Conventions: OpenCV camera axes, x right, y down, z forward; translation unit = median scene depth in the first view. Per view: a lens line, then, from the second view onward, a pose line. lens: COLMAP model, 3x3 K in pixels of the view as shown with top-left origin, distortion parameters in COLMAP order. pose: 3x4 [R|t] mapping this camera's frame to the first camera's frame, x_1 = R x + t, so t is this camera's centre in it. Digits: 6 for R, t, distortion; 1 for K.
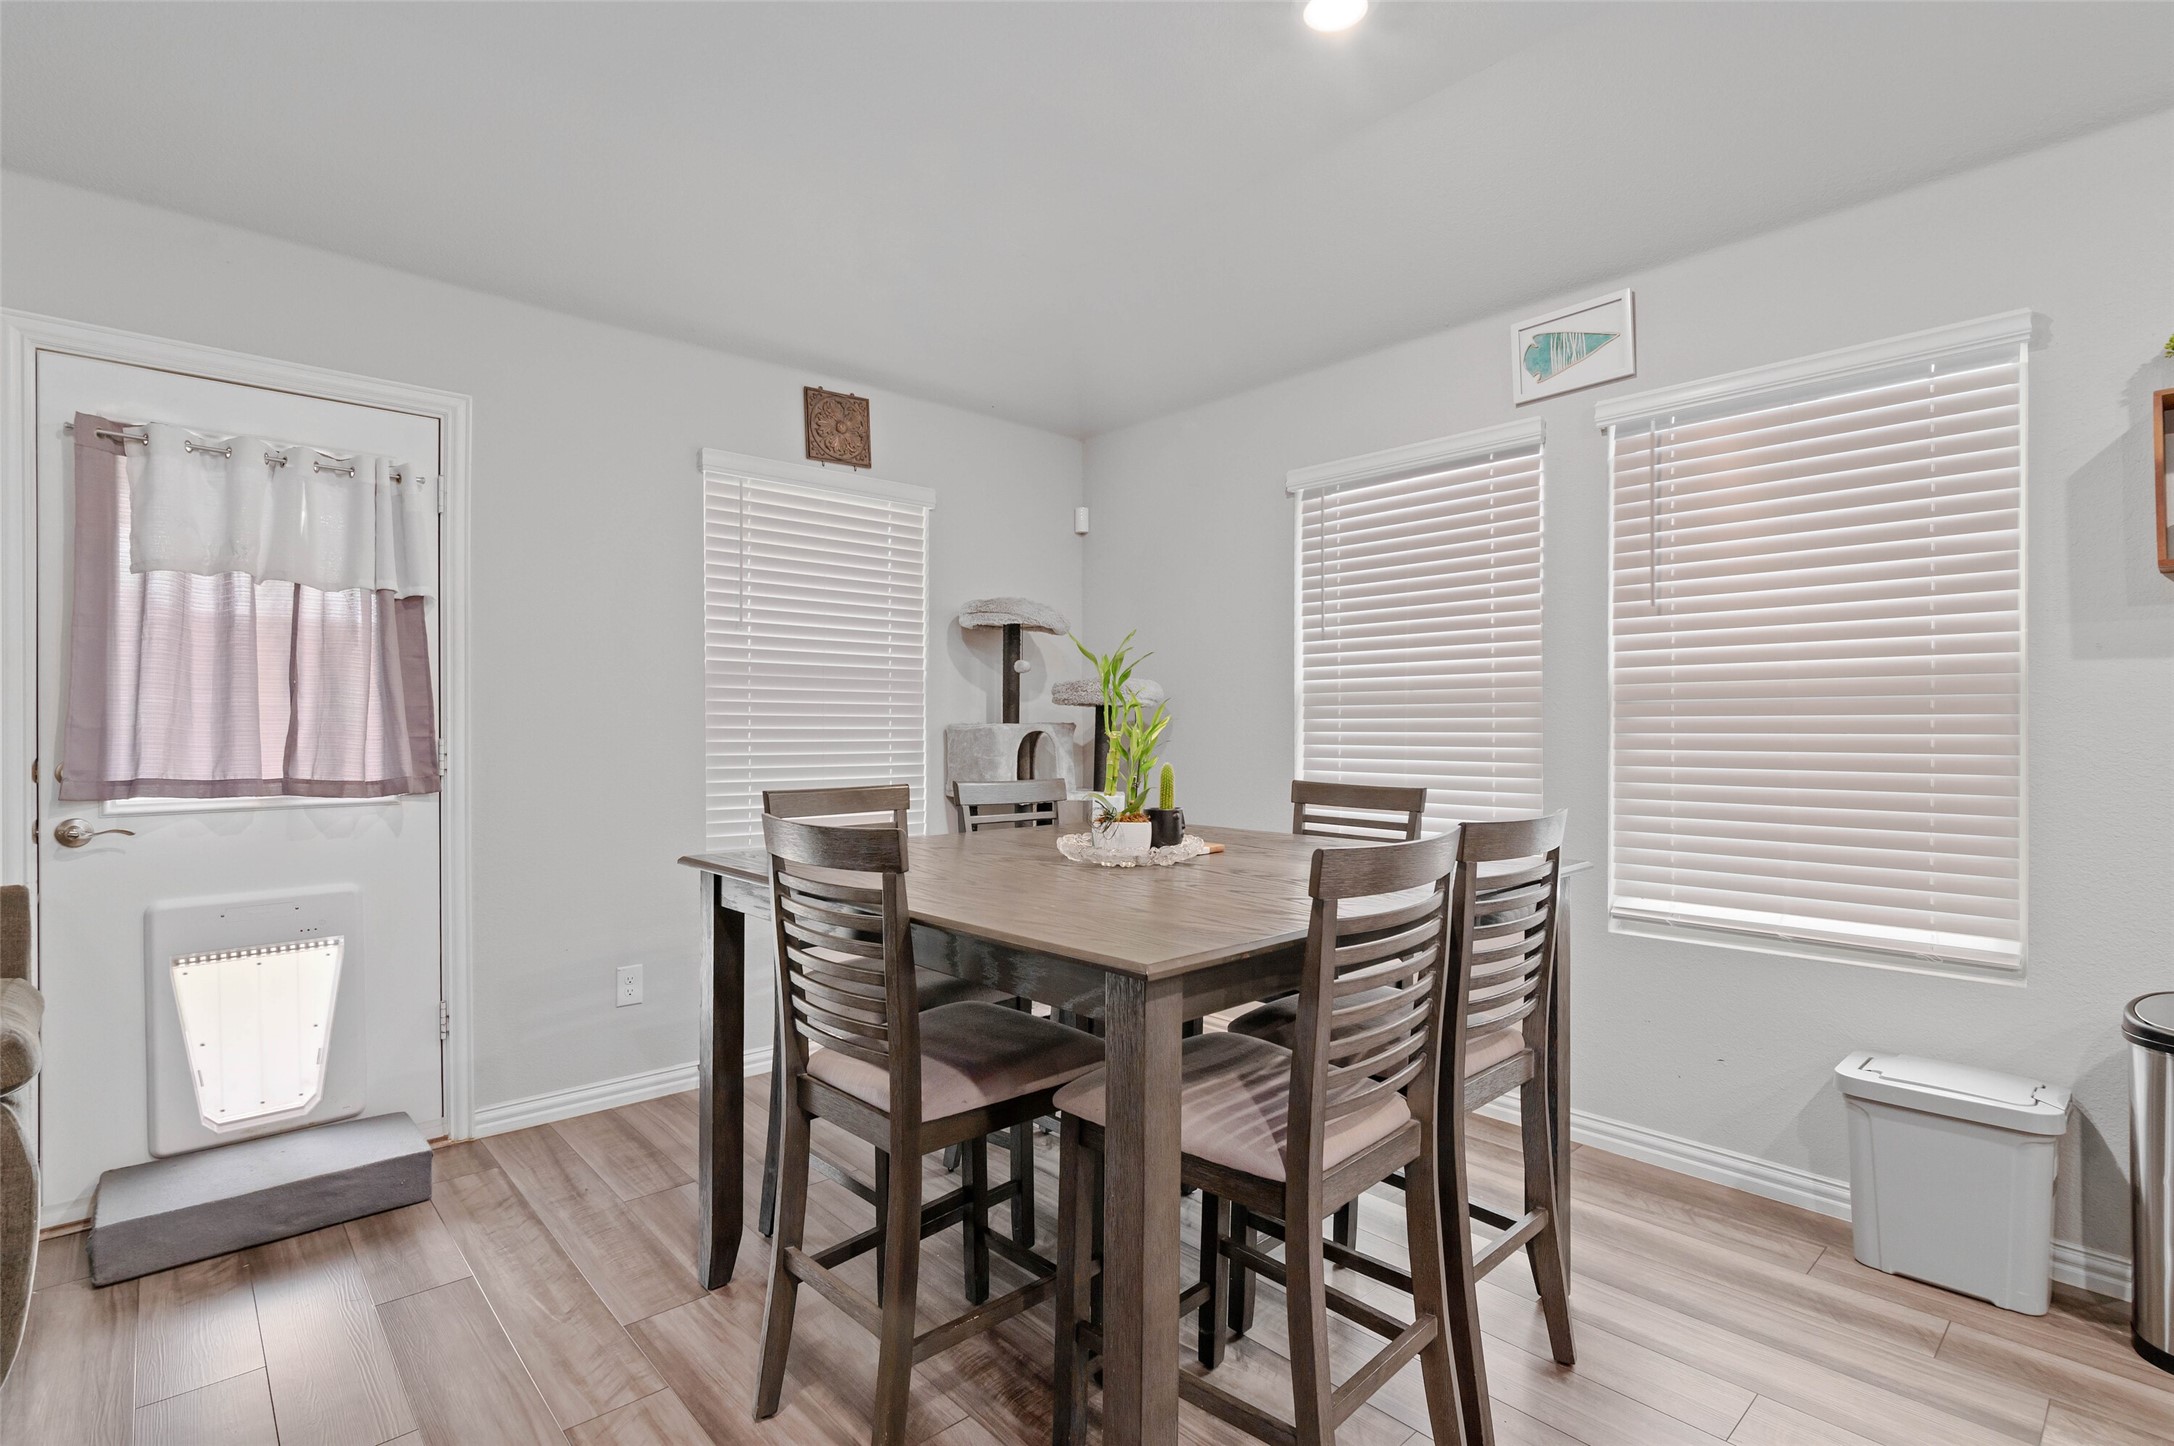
lens RADIAL K [[1034.9, 0, 1082.2], [0, 1034.9, 725.7], [0, 0, 1]] dist [-0.009067, 0.002516]
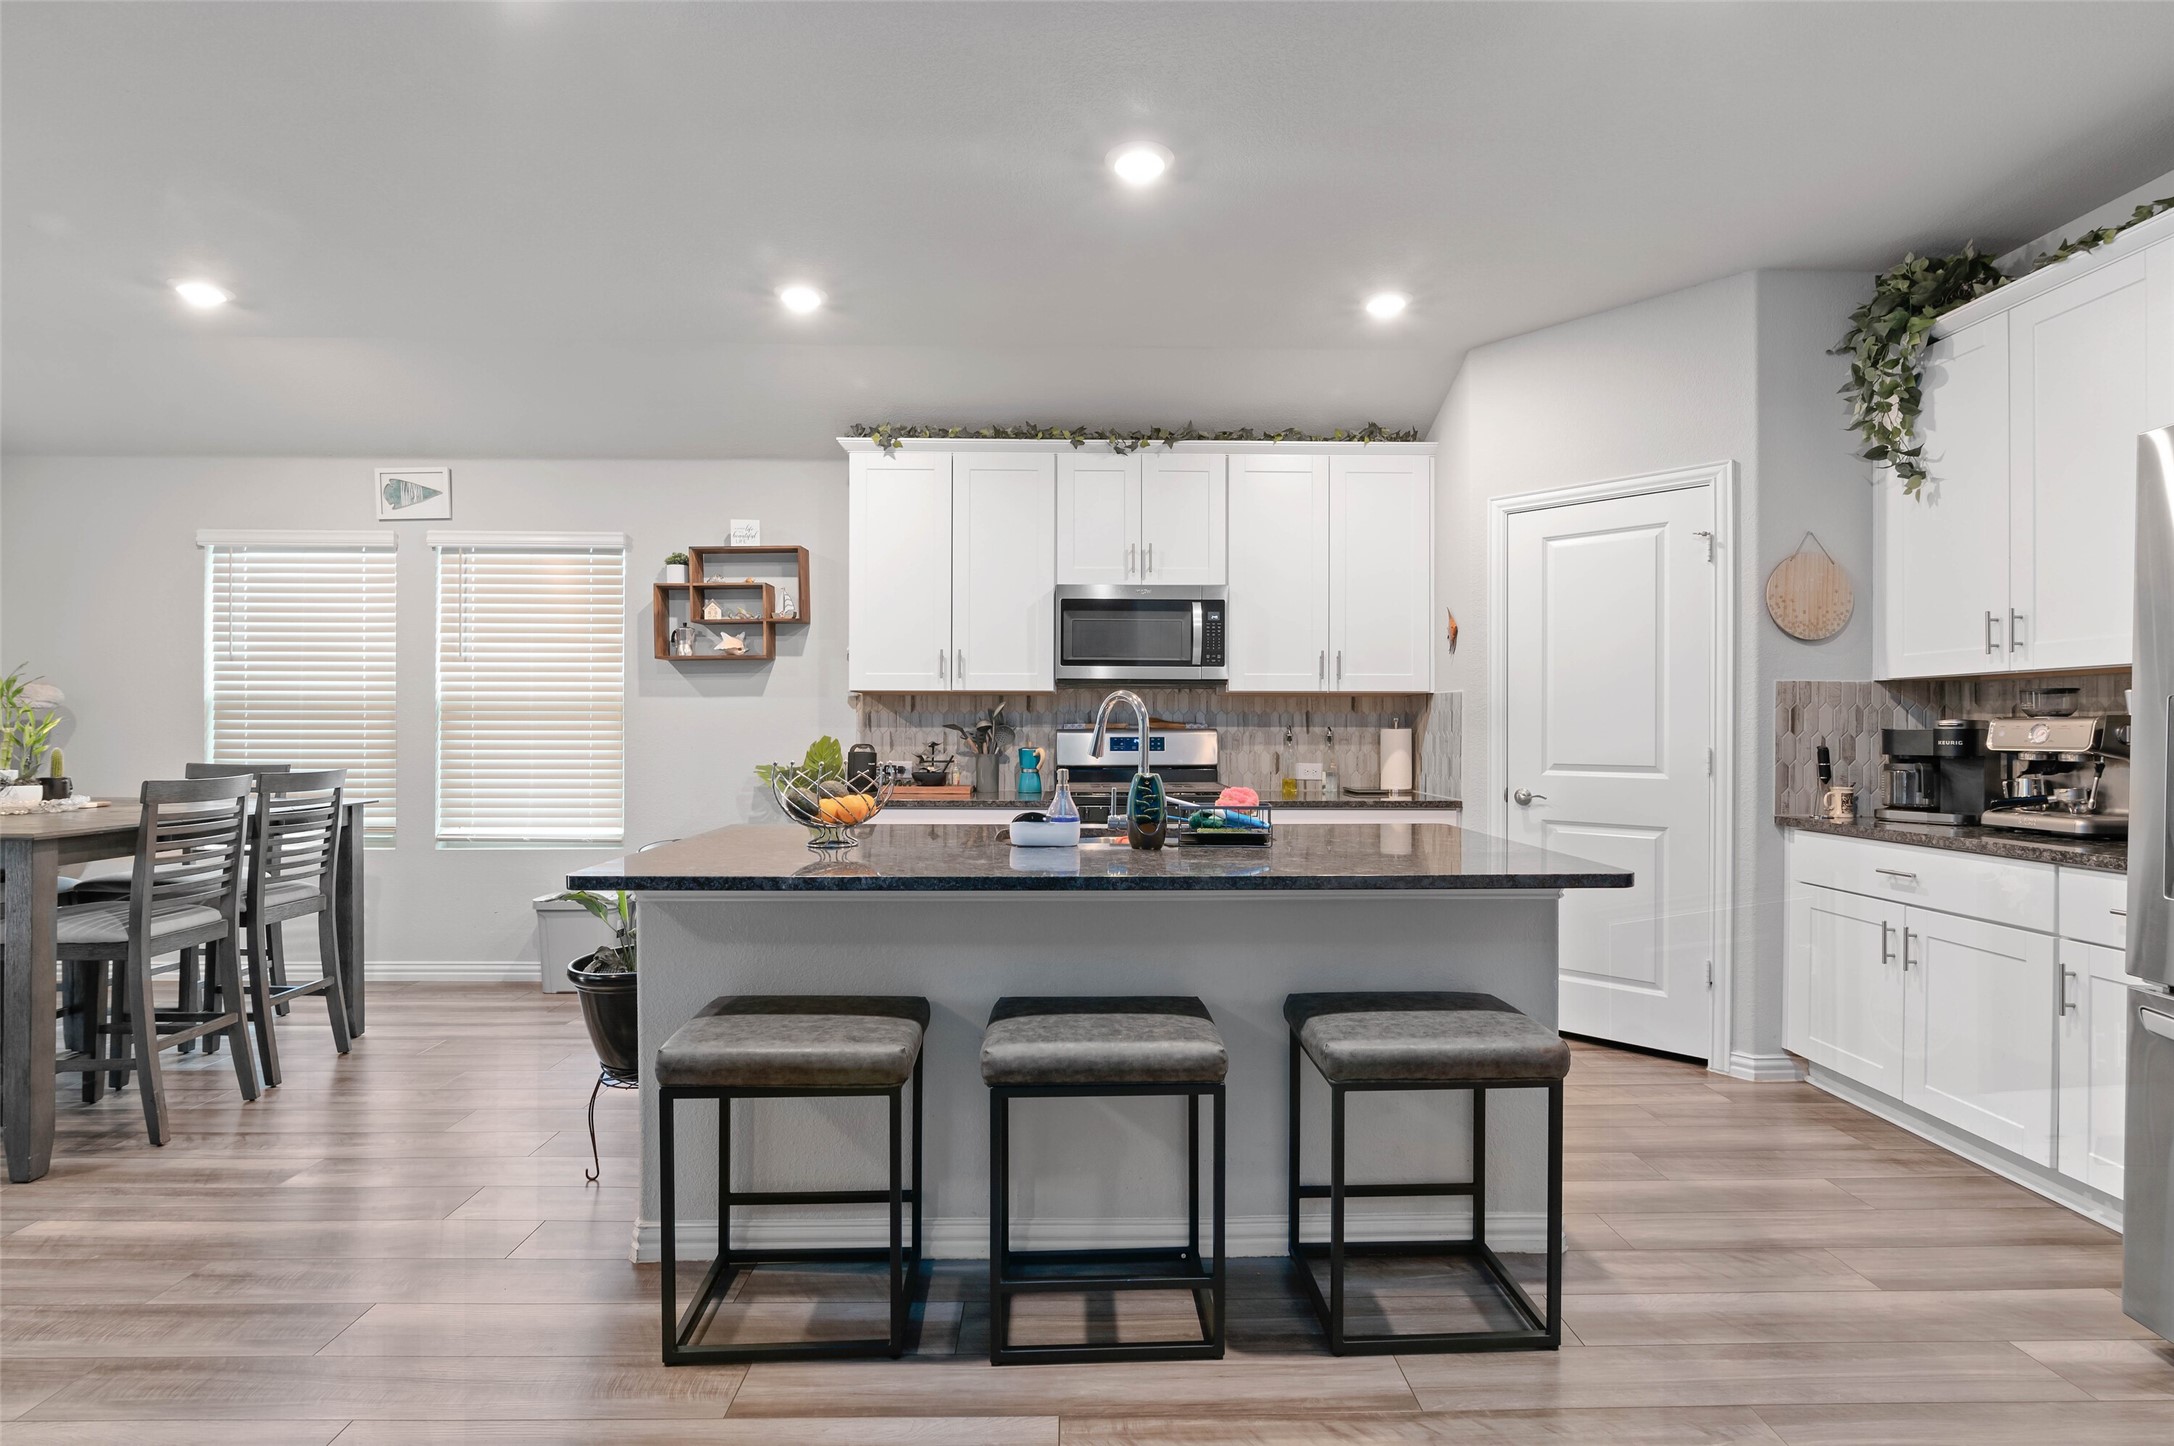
lens RADIAL K [[1034.9, 0, 1103.9], [0, 1034.9, 738.9], [0, 0, 1]] dist [-0.009067, 0.002516]
pose [[0.657984, -0.003567, 0.753024, -0.034970], [-0.004689, 0.999950, 0.008833, 0.000831], [-0.753017, -0.009343, 0.657934, -0.908614]]
